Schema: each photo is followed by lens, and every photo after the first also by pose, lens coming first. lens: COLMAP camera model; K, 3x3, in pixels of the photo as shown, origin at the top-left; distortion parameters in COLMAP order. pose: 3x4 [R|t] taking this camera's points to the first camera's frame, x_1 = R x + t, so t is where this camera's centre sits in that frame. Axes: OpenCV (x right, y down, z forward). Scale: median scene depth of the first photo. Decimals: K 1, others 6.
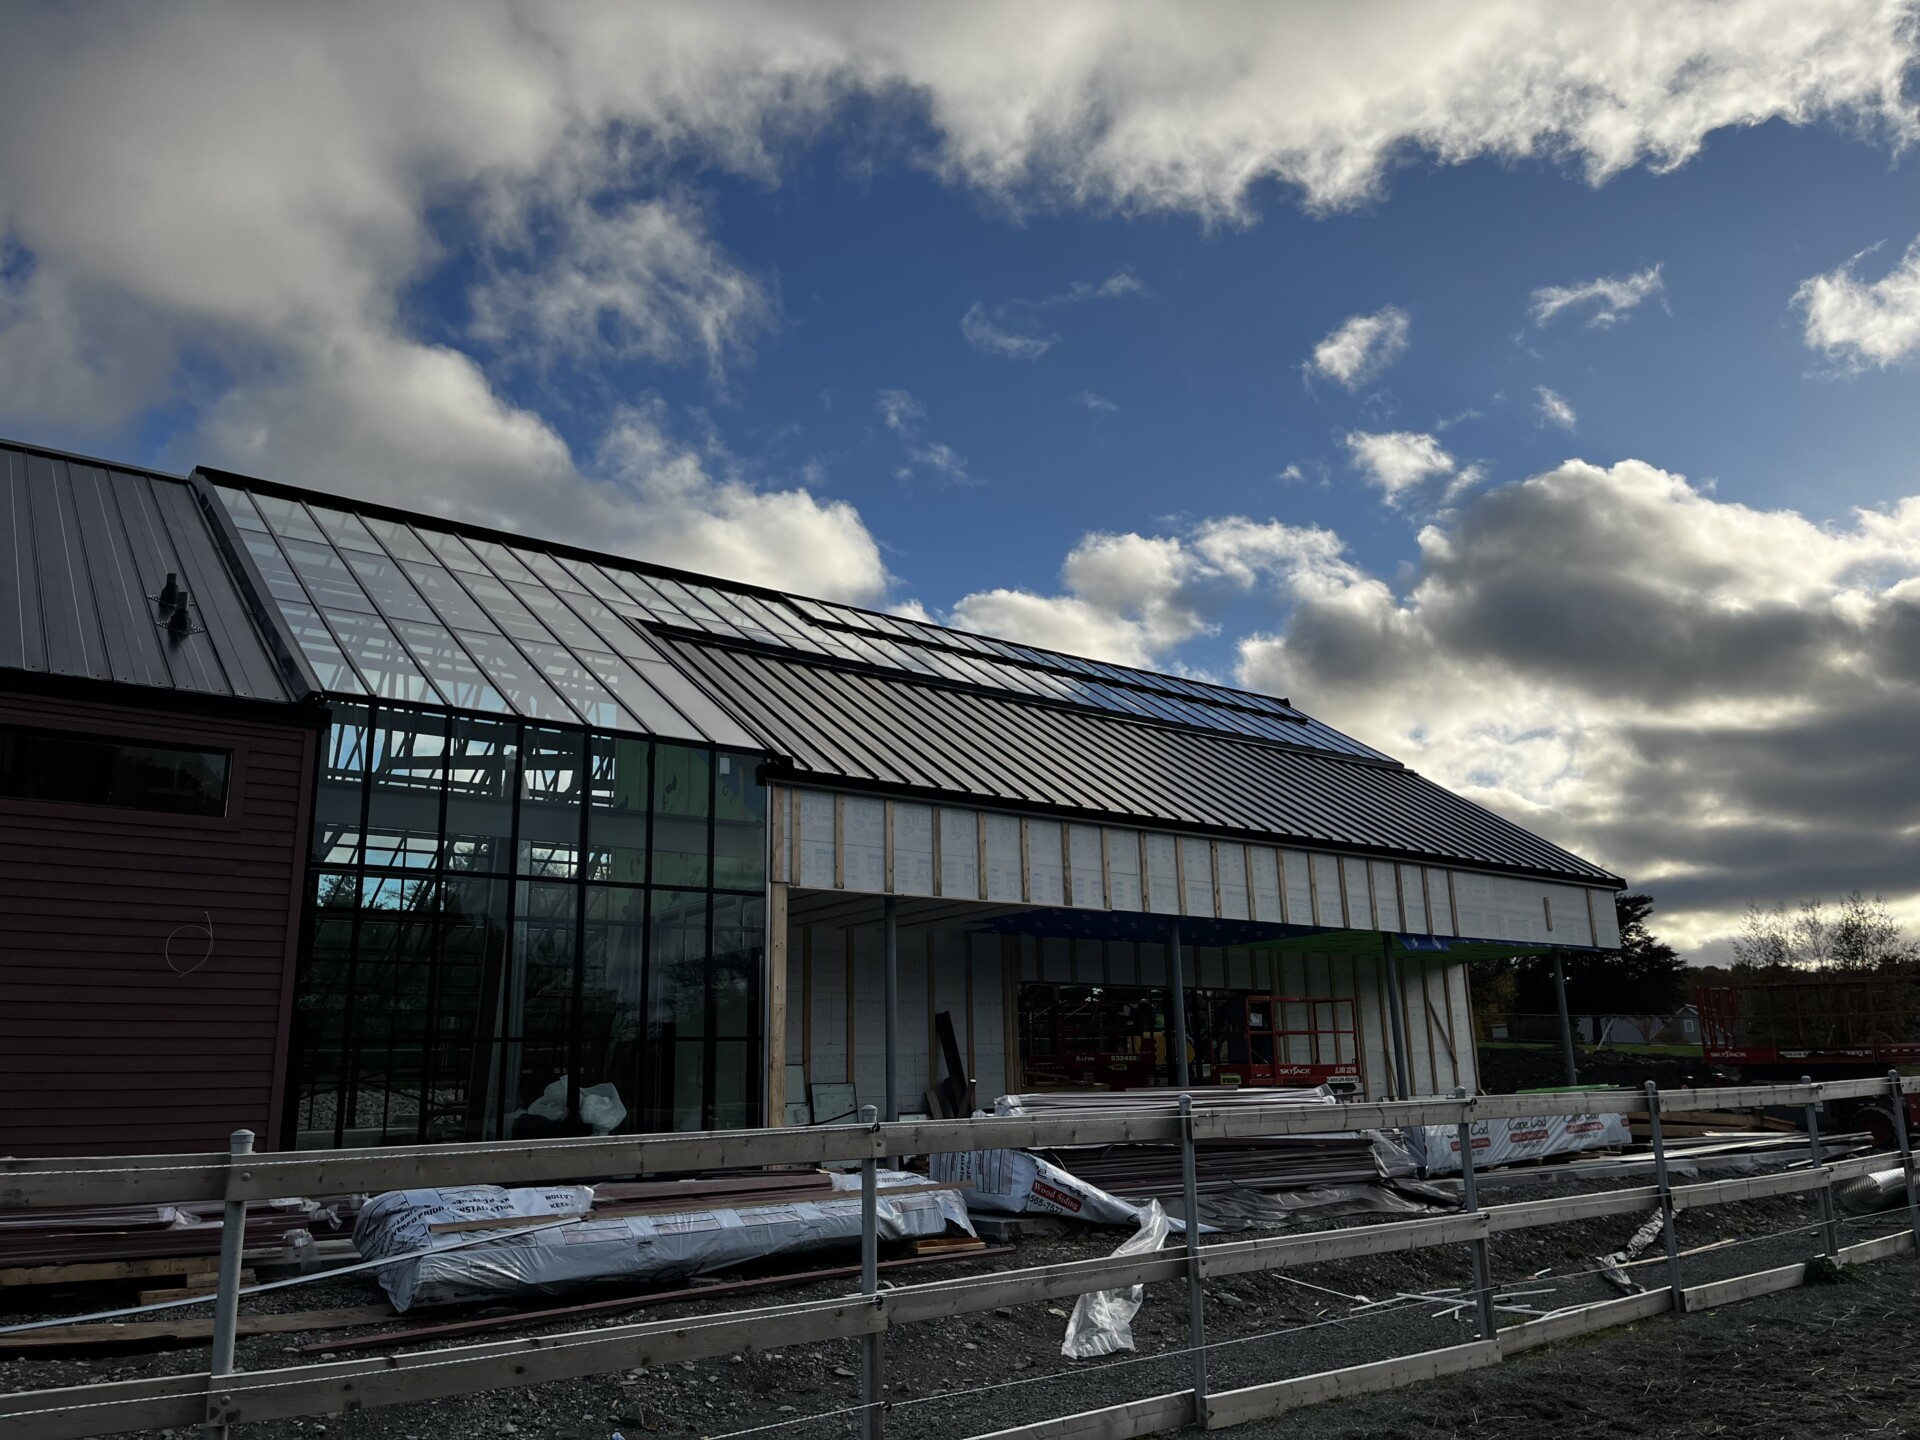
lens RADIAL K [[1458.4, 0, 944.2], [0, 1458.4, 715.5], [0, 0, 1]] dist [0.054482, -0.030449]
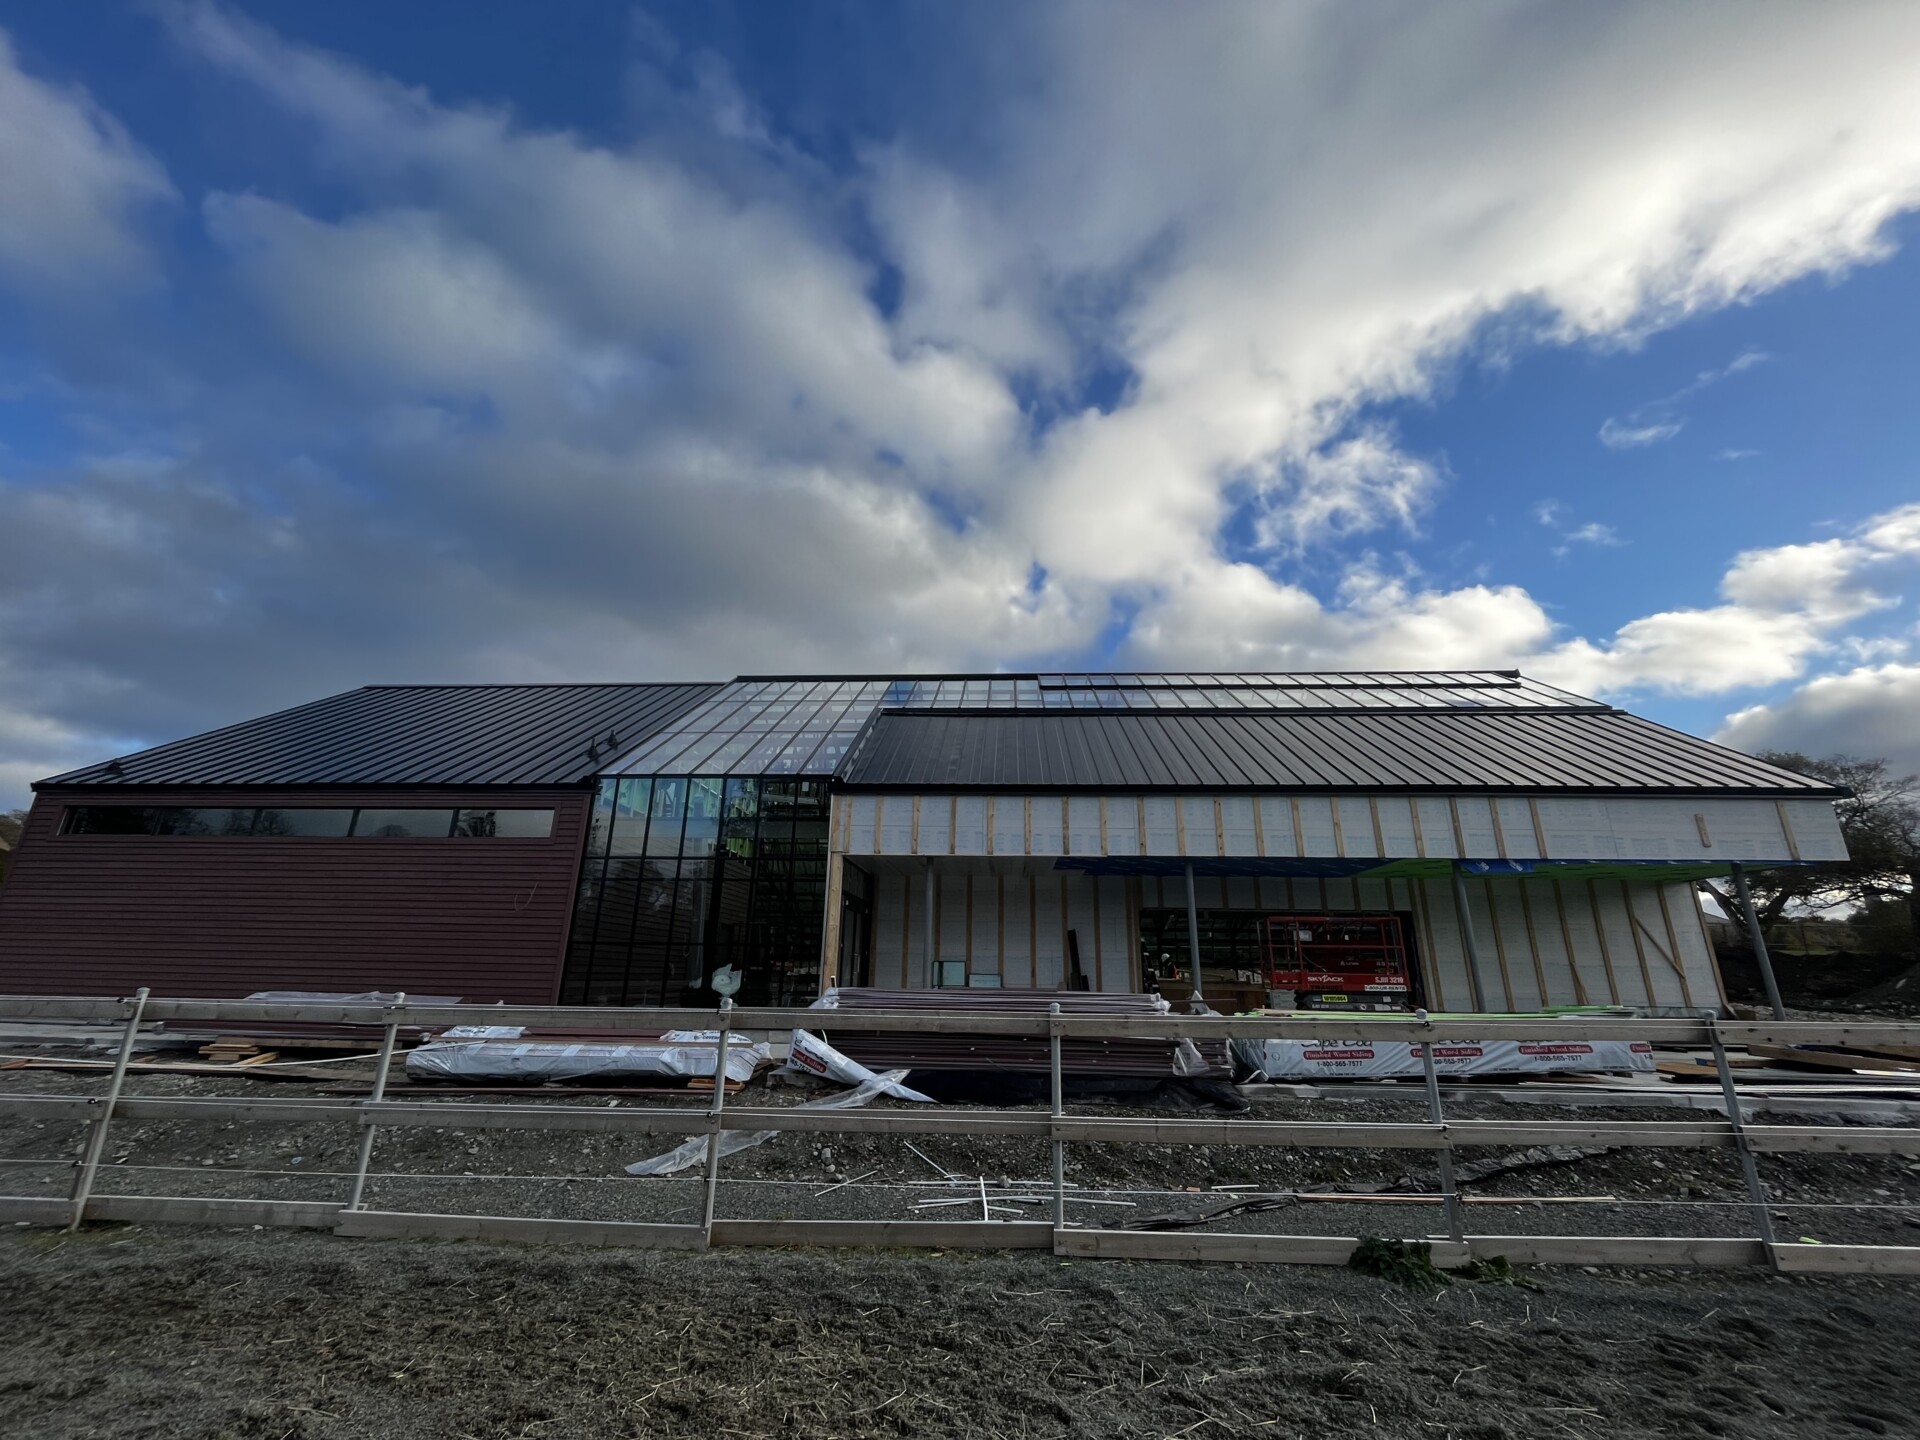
lens RADIAL K [[783.4, 0, 946.1], [0, 783.4, 721.0], [0, 0, 1]] dist [0.002382, 0.000521]
pose [[0.747940, -0.165128, -0.642899, 0.541272], [0.131712, 0.986223, -0.100078, 0.066598], [0.650567, -0.009825, 0.759385, 0.366573]]
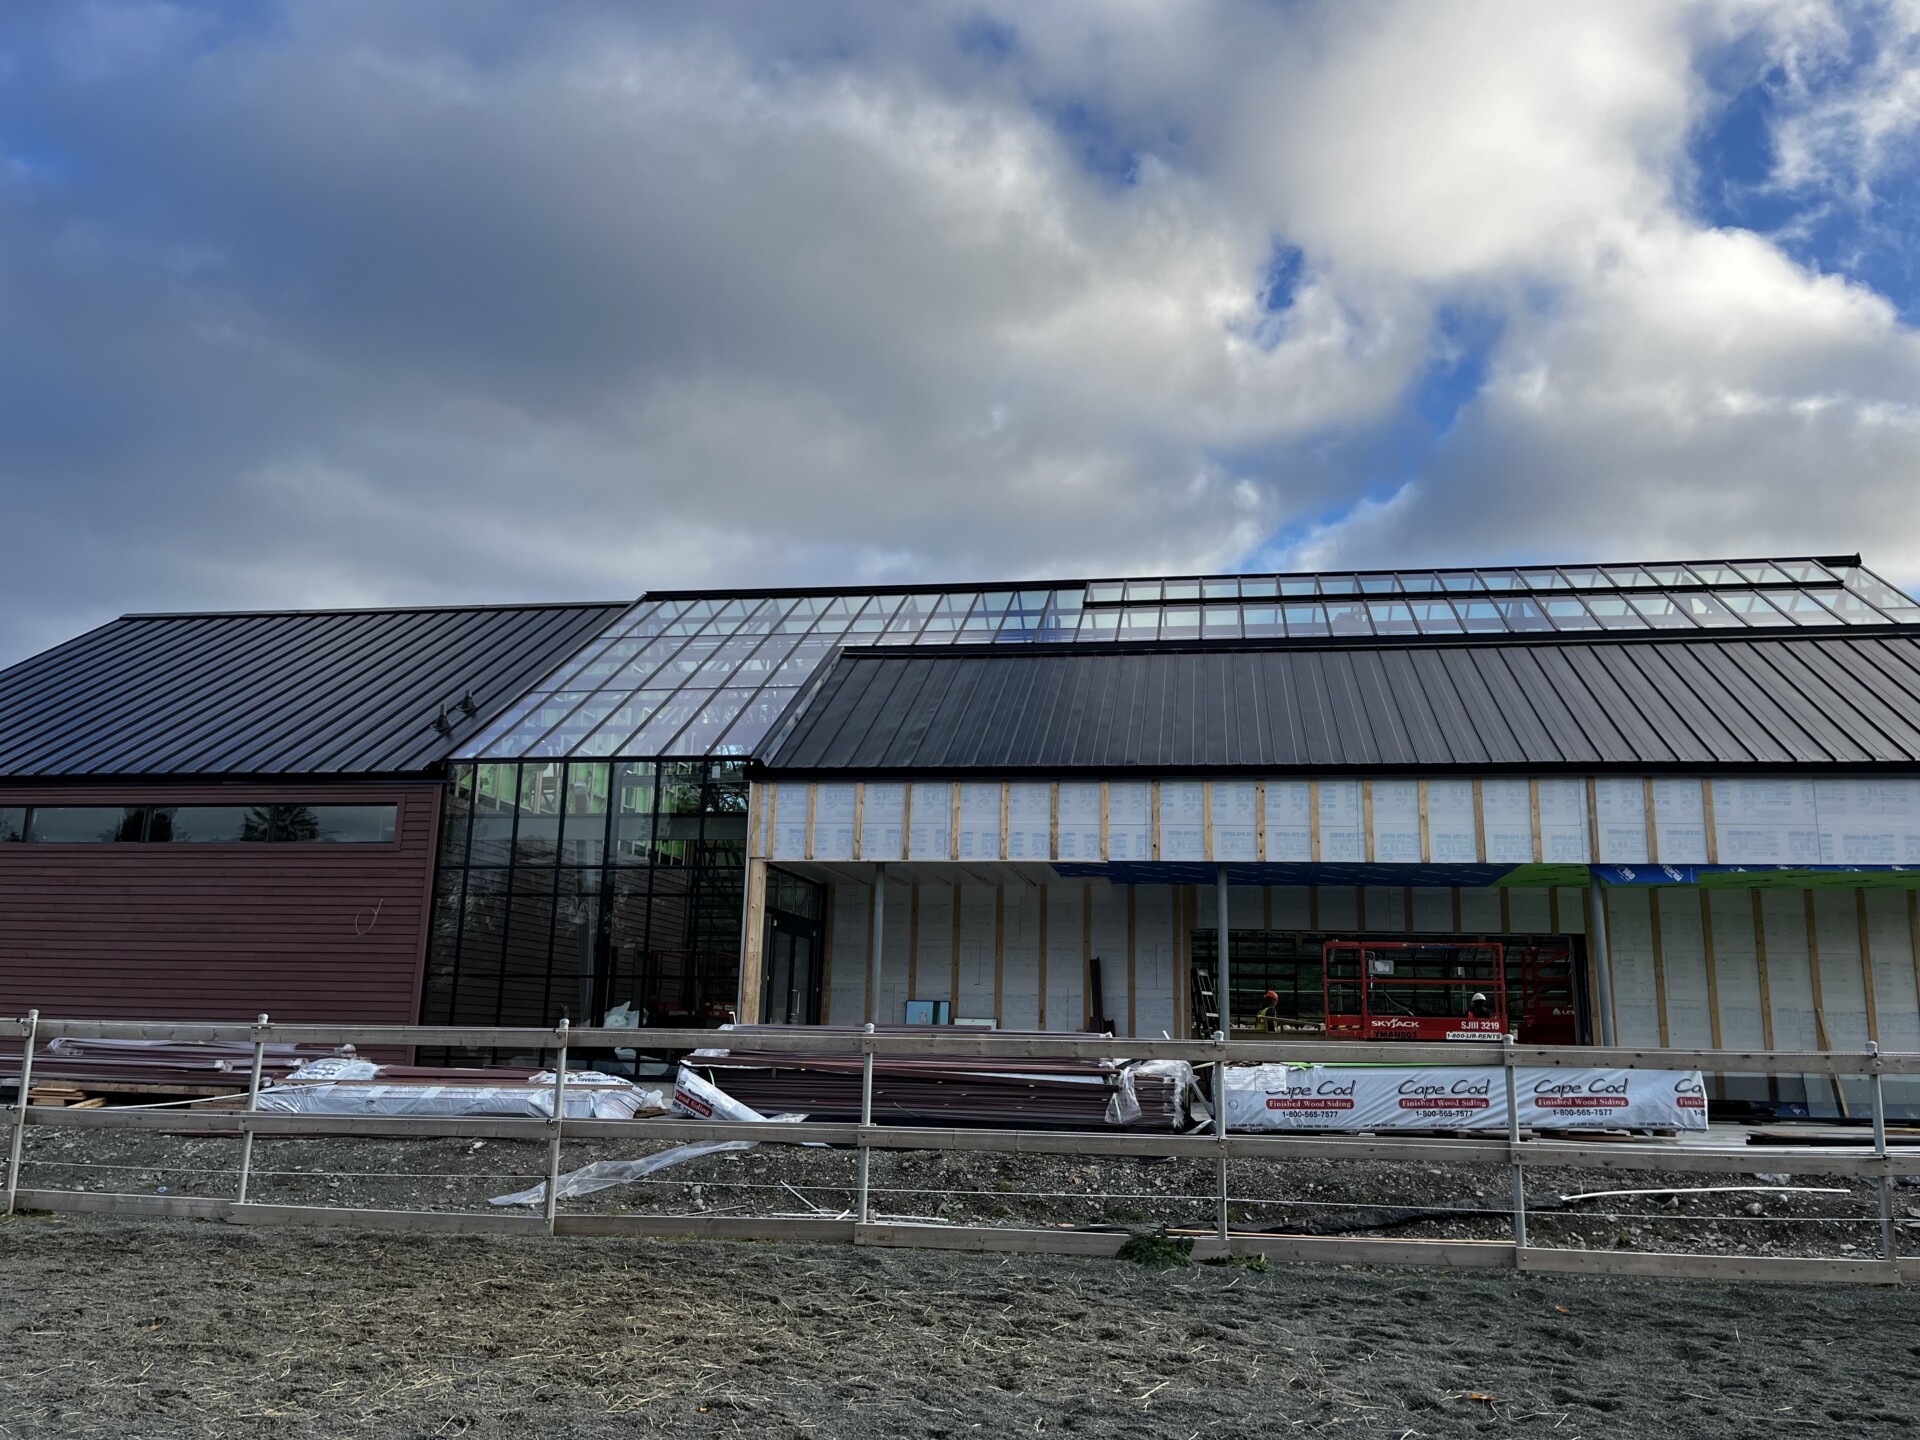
lens RADIAL K [[1458.4, 0, 944.1], [0, 1458.4, 728.1], [0, 0, 1]] dist [0.054482, -0.030449]
pose [[0.672574, -0.110751, -0.731695, 0.874545], [0.146471, 0.989100, -0.015076, 0.041313], [0.725390, -0.097033, 0.681465, 0.236053]]
